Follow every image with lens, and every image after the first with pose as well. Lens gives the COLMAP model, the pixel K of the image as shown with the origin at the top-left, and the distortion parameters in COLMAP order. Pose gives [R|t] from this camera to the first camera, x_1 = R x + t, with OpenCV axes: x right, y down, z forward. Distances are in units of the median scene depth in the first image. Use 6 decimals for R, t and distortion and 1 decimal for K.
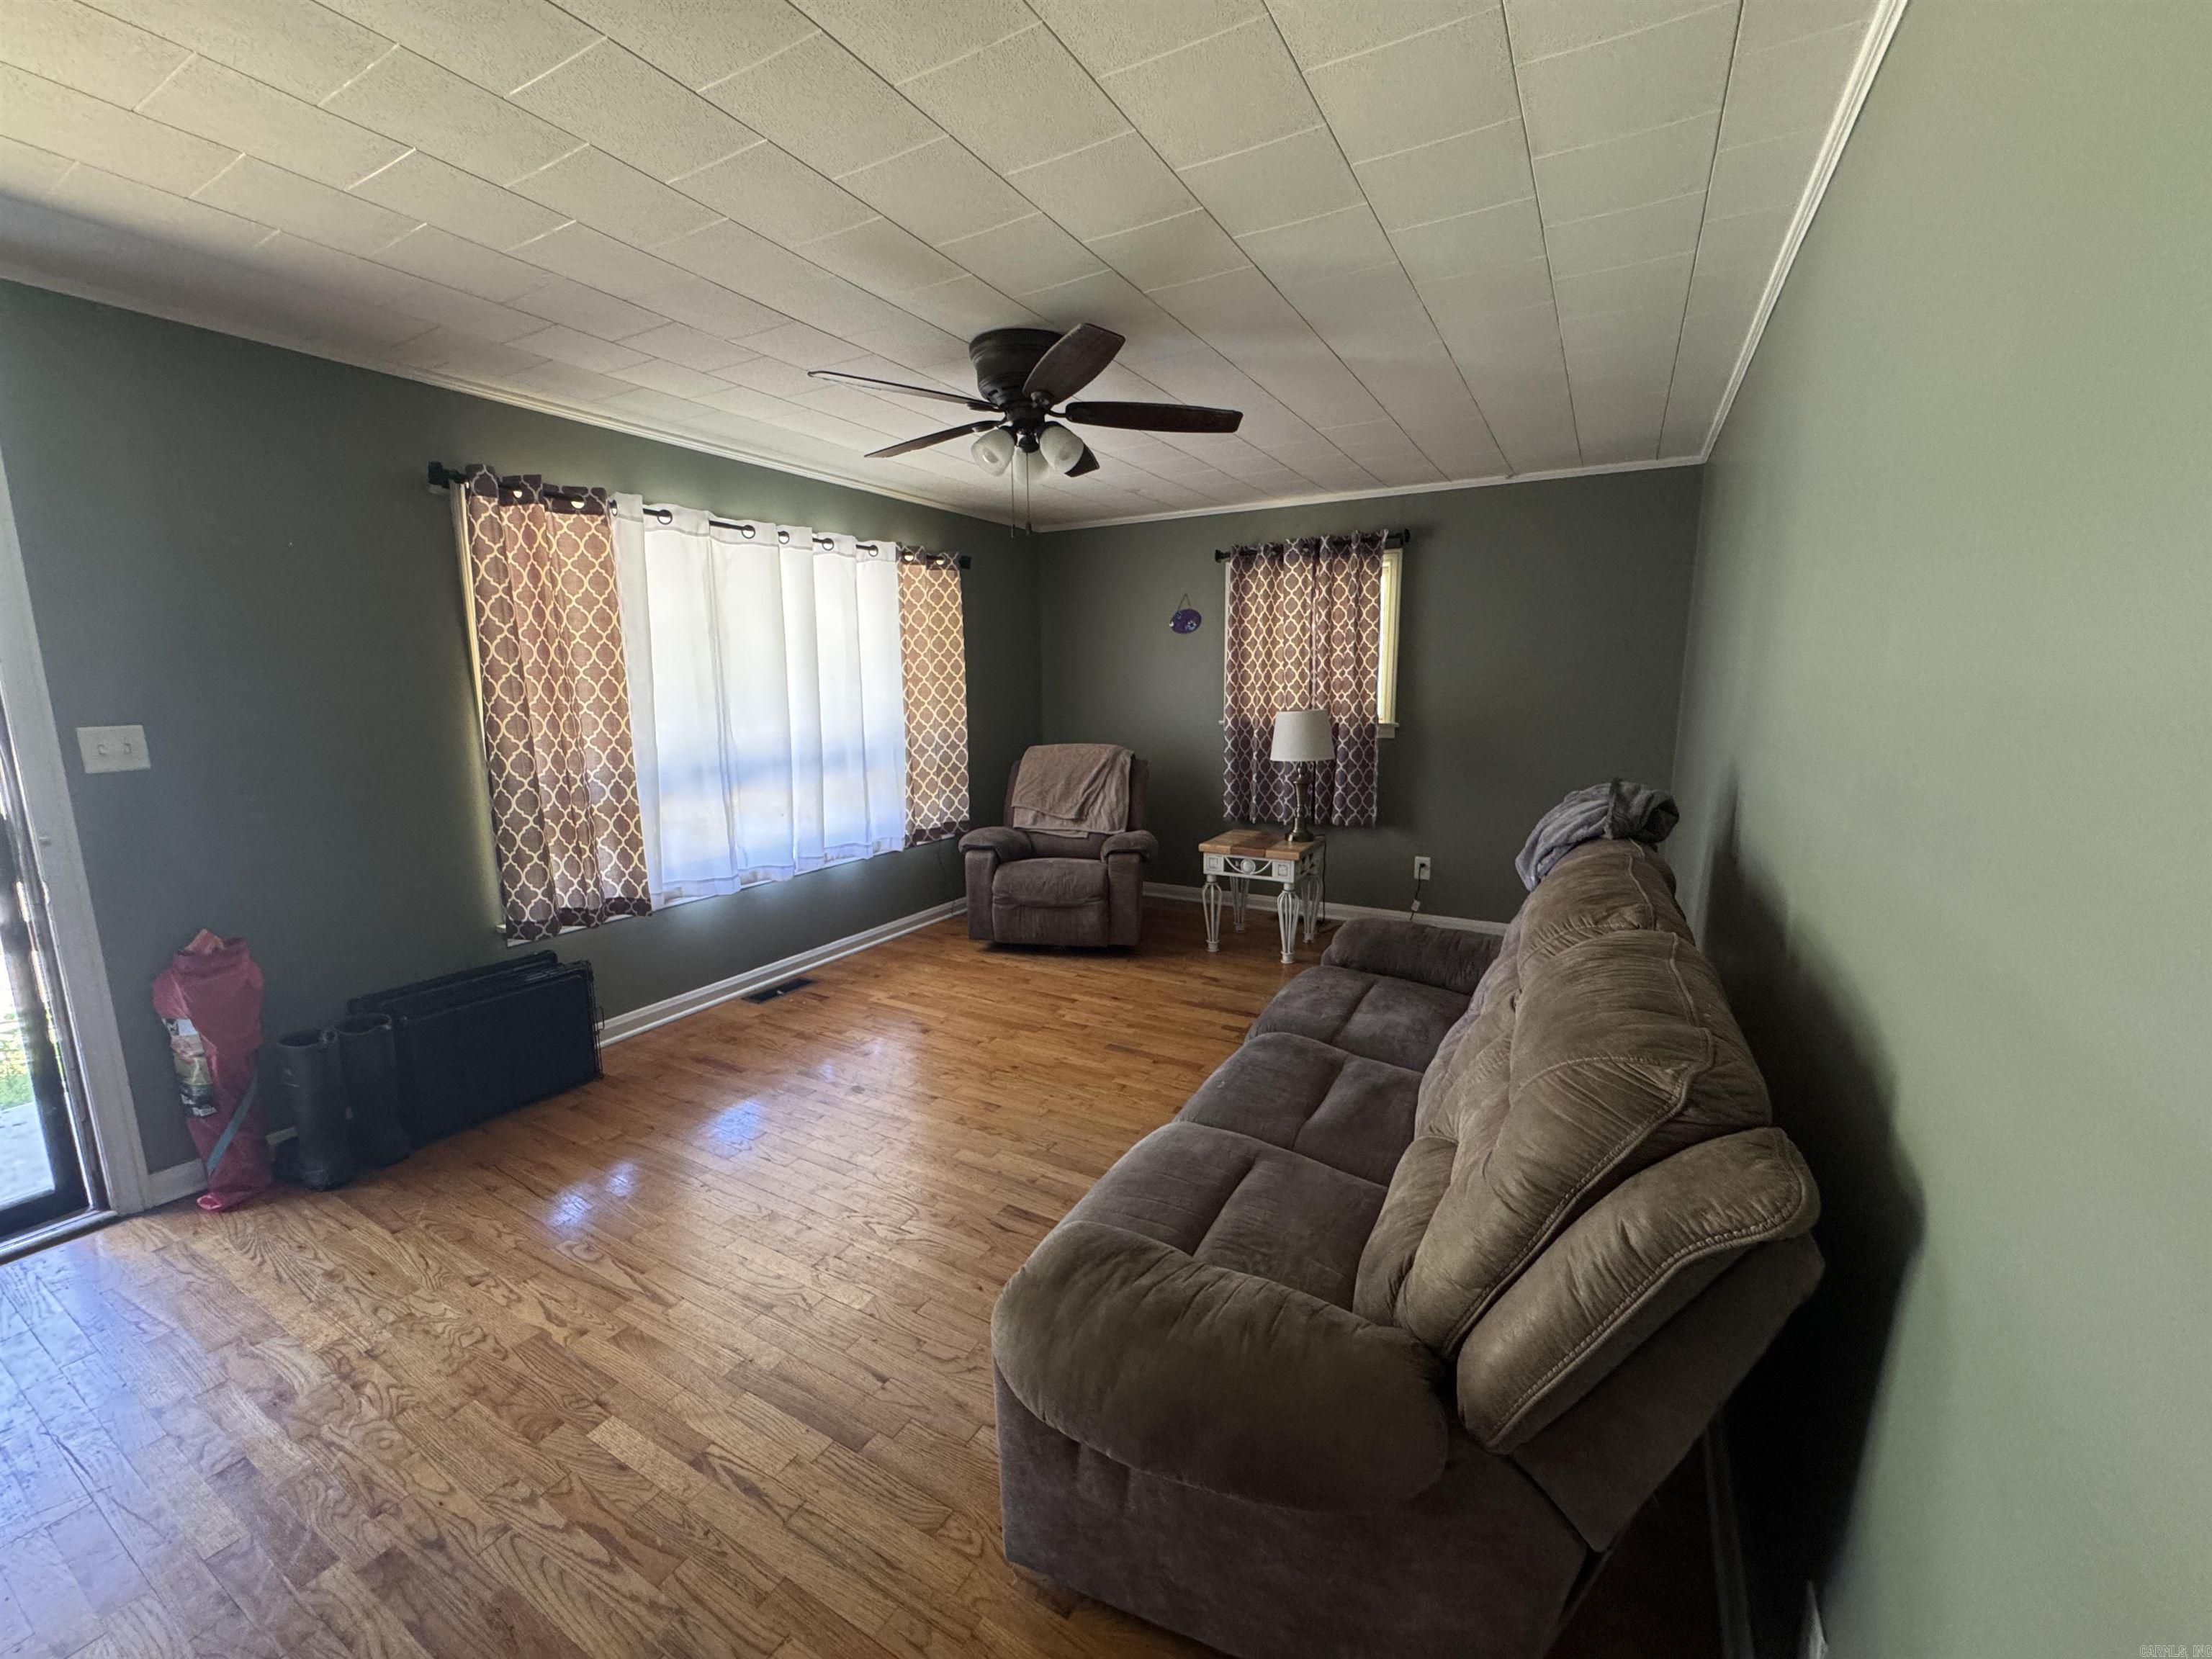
lens RADIAL K [[881.6, 0, 1106.5], [0, 881.6, 829.9], [0, 0, 1]] dist [-0.005678, 0.001002]
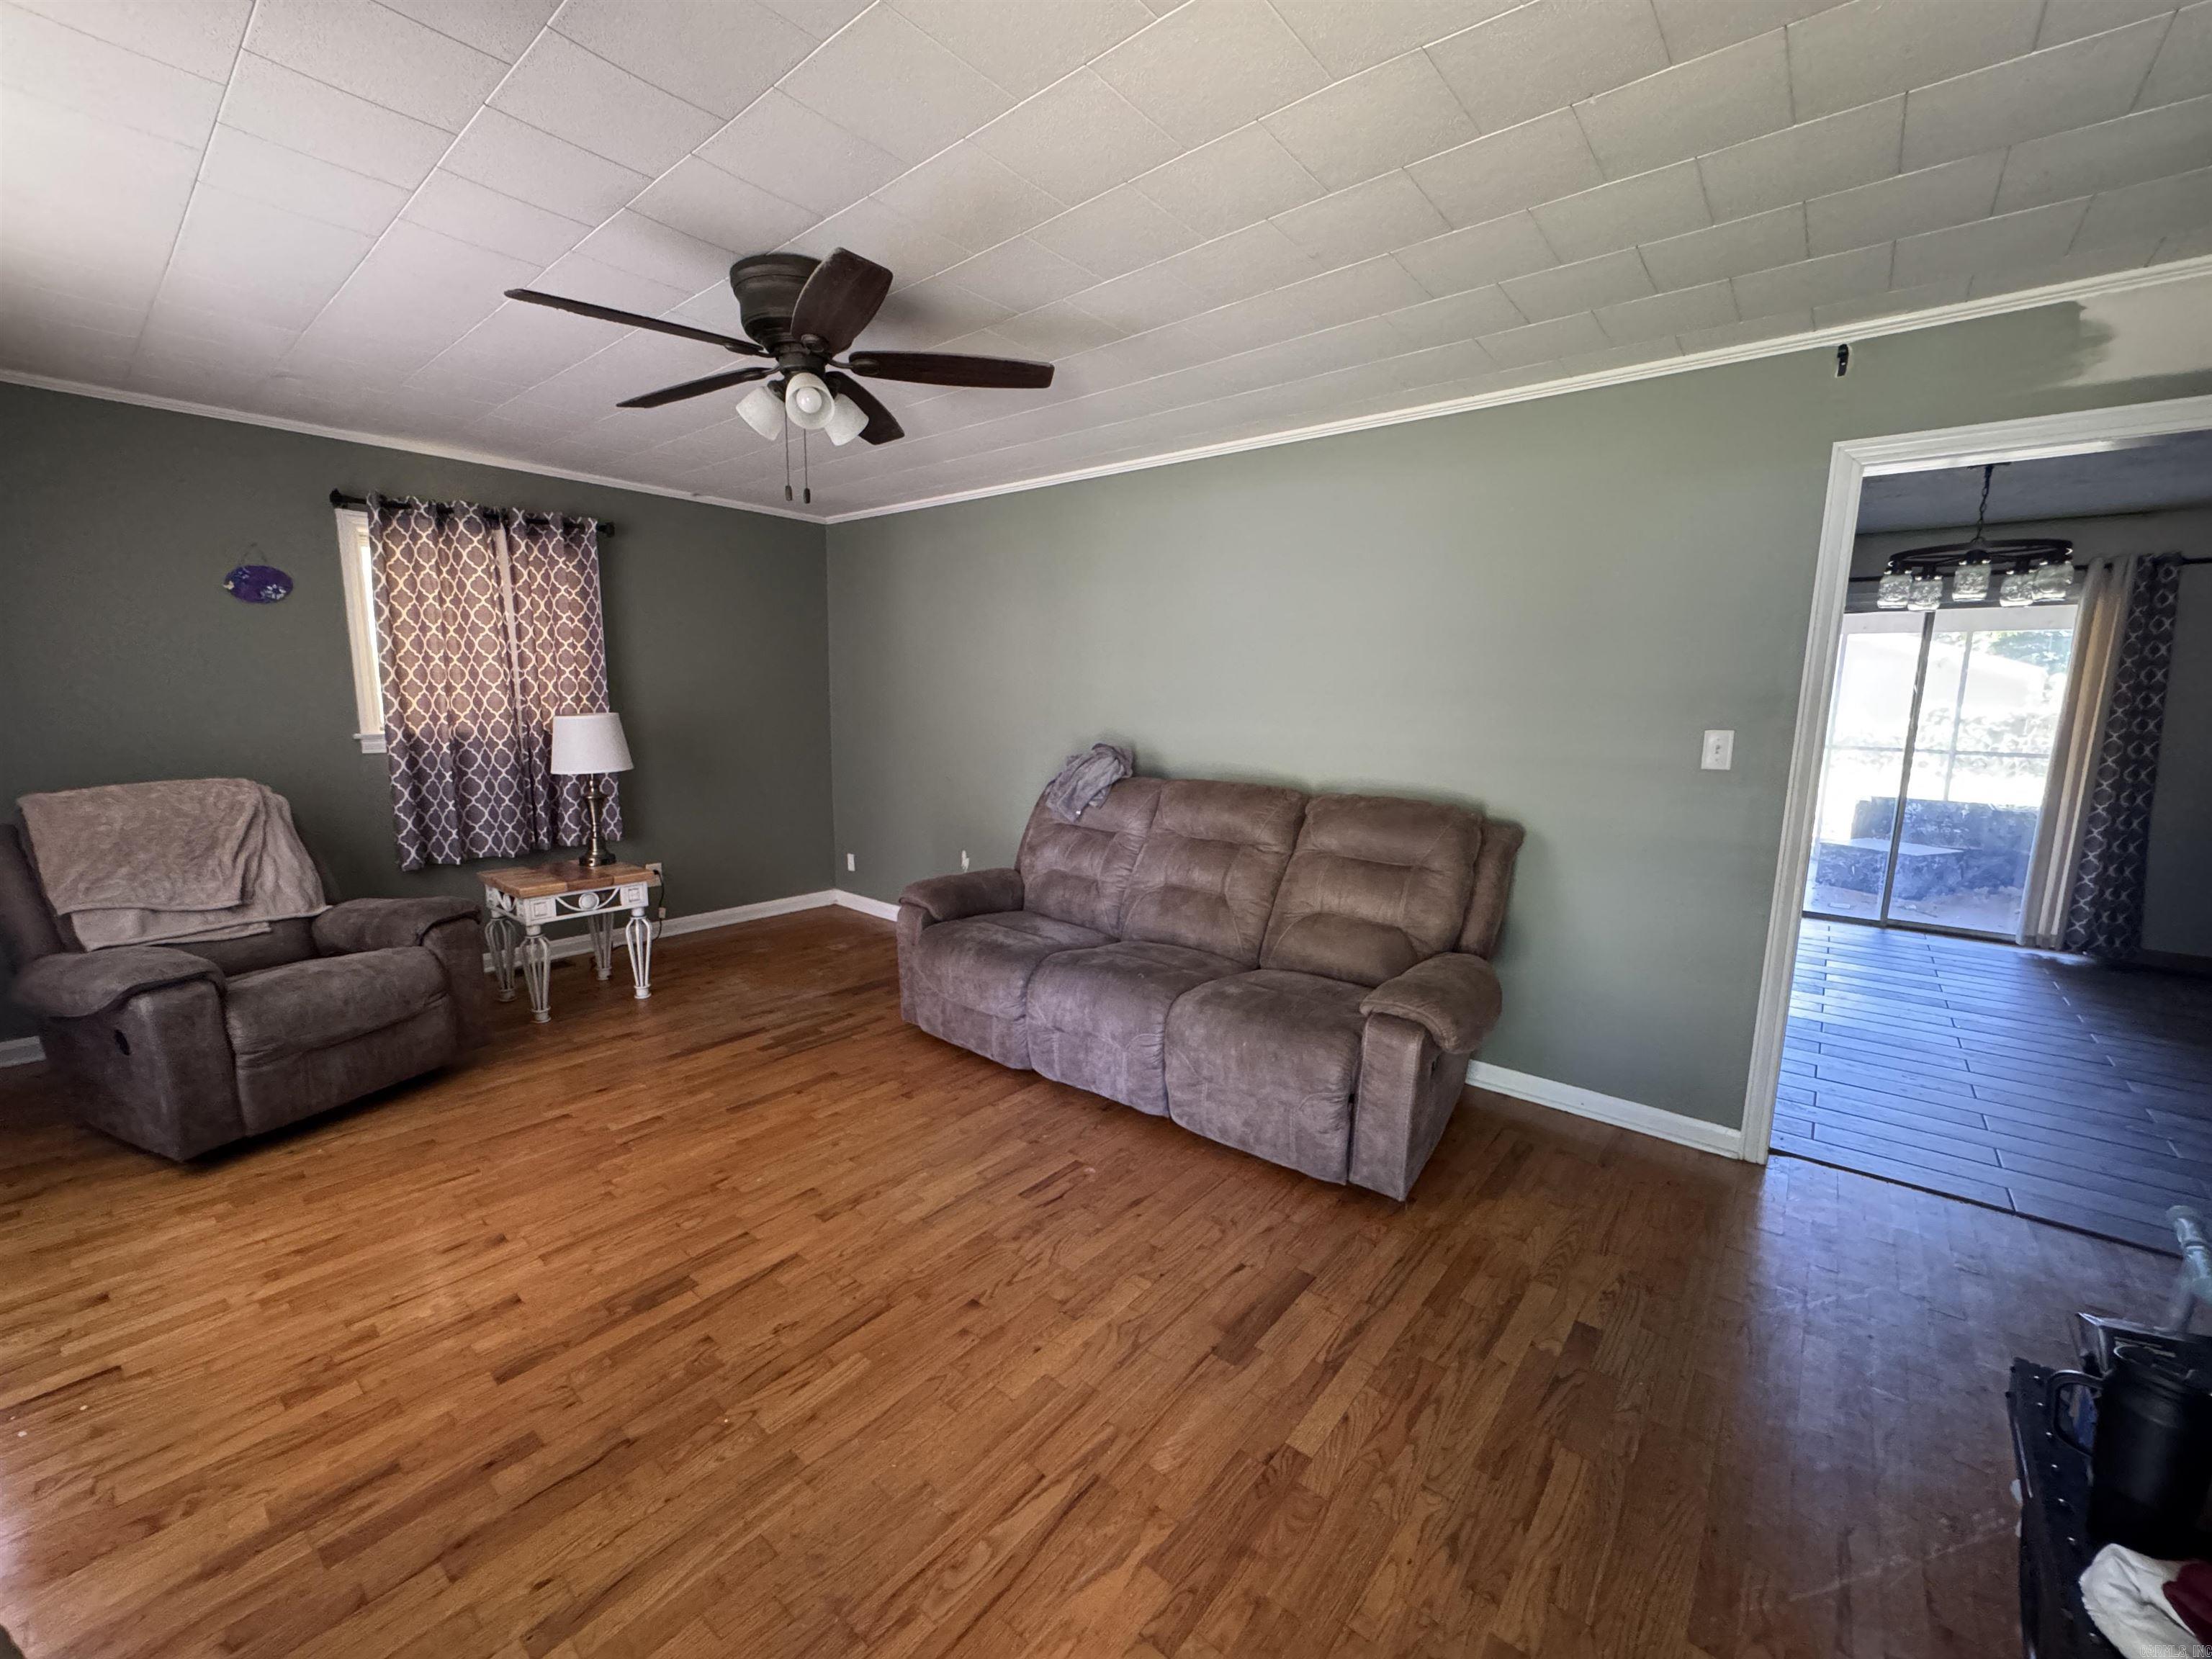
lens RADIAL K [[881.6, 0, 1096.9], [0, 881.6, 837.1], [0, 0, 1]] dist [-0.005678, 0.001002]
pose [[0.186517, -0.146394, 0.971483, -0.561002], [0.152740, 0.981133, 0.118524, -0.044501], [-0.970506, 0.126277, 0.205359, 0.363619]]
